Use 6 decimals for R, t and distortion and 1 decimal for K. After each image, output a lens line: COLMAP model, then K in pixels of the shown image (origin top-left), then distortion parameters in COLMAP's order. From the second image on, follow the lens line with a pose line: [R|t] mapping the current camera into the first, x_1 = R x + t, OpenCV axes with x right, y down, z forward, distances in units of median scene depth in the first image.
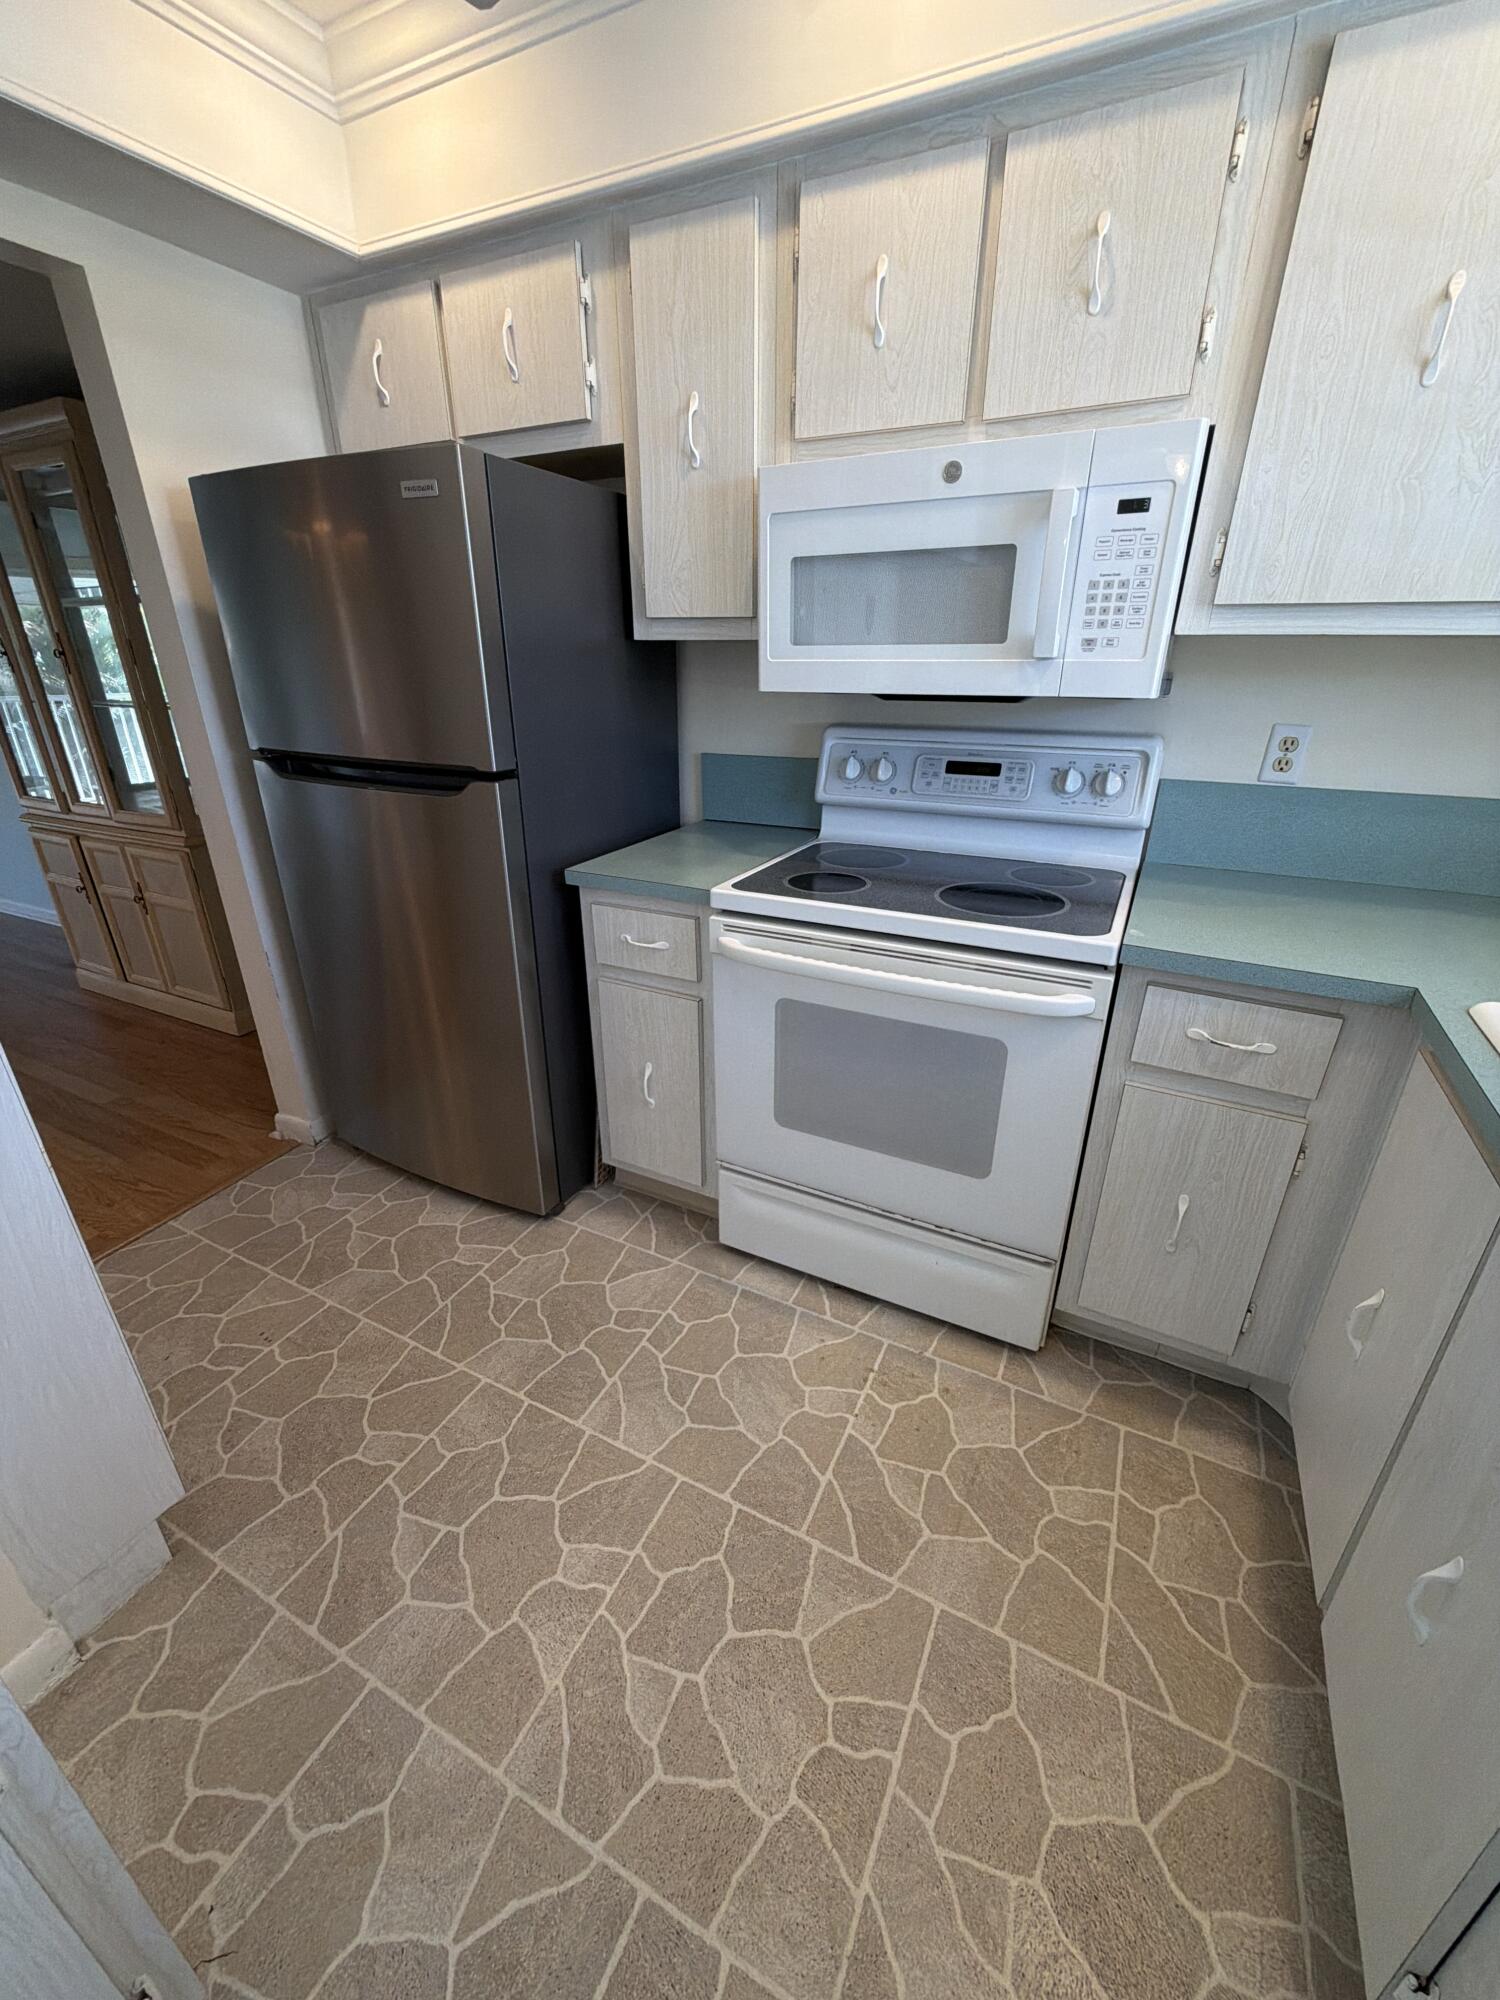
lens RADIAL K [[801.2, 0, 751.3], [0, 801.2, 1002.7], [0, 0, 1]] dist [0.002994, -0.001301]
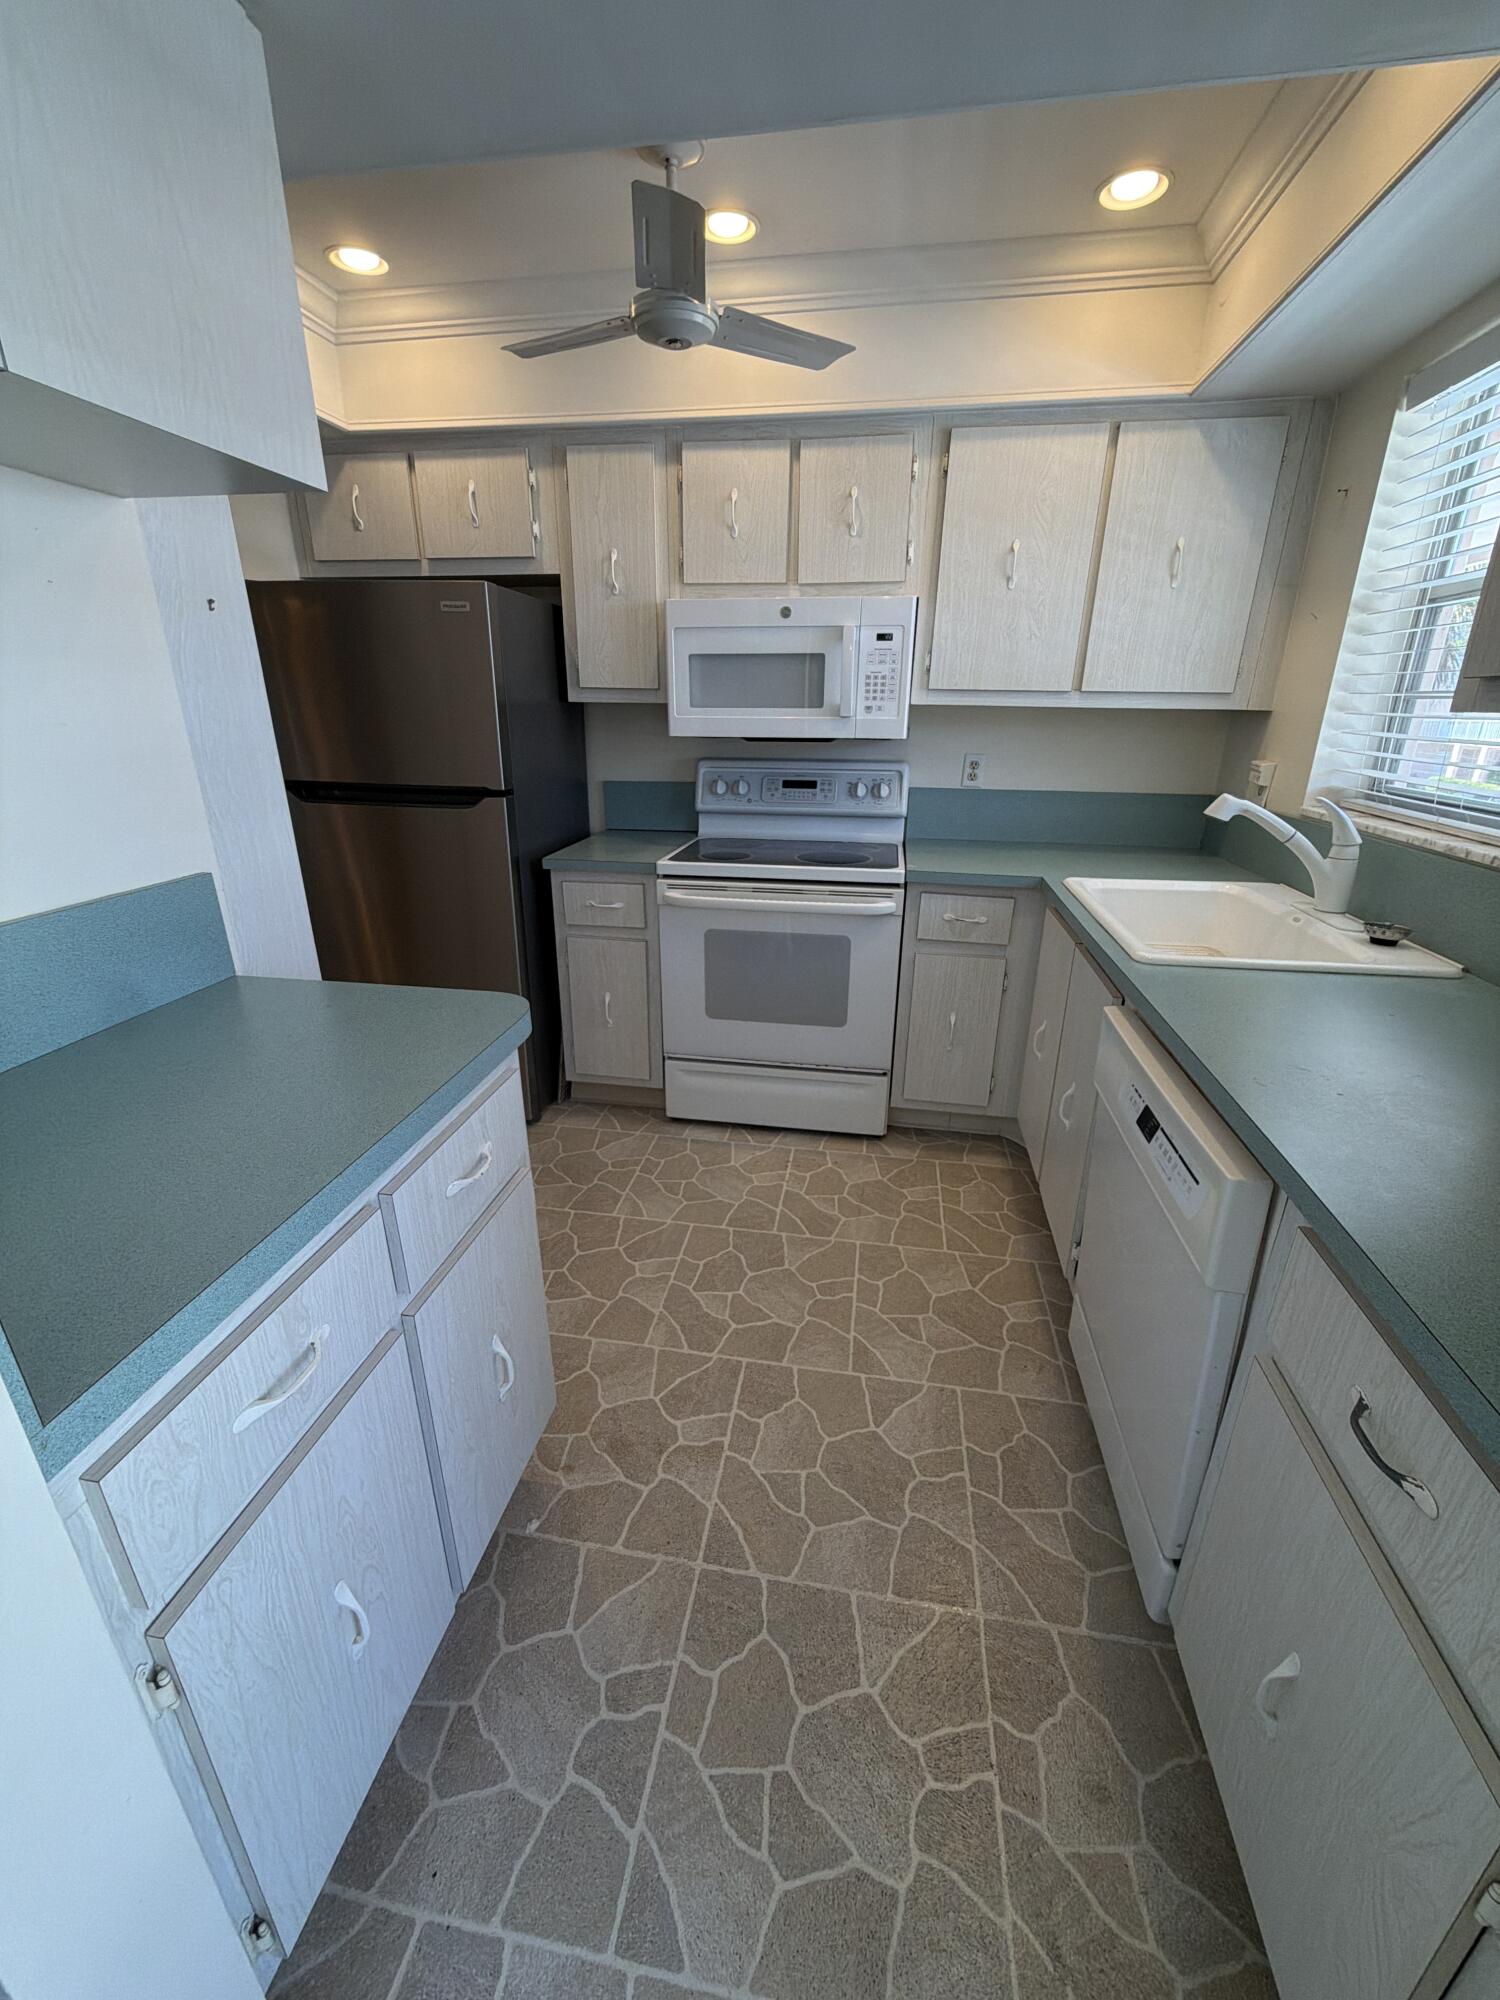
lens RADIAL K [[801.2, 0, 751.6], [0, 801.2, 1004.9], [0, 0, 1]] dist [0.002994, -0.001301]
pose [[0.955215, -0.096625, 0.279693, -0.343852], [0.111034, 0.993161, -0.036098, 0.213524], [-0.274292, 0.065537, 0.959411, -0.525937]]
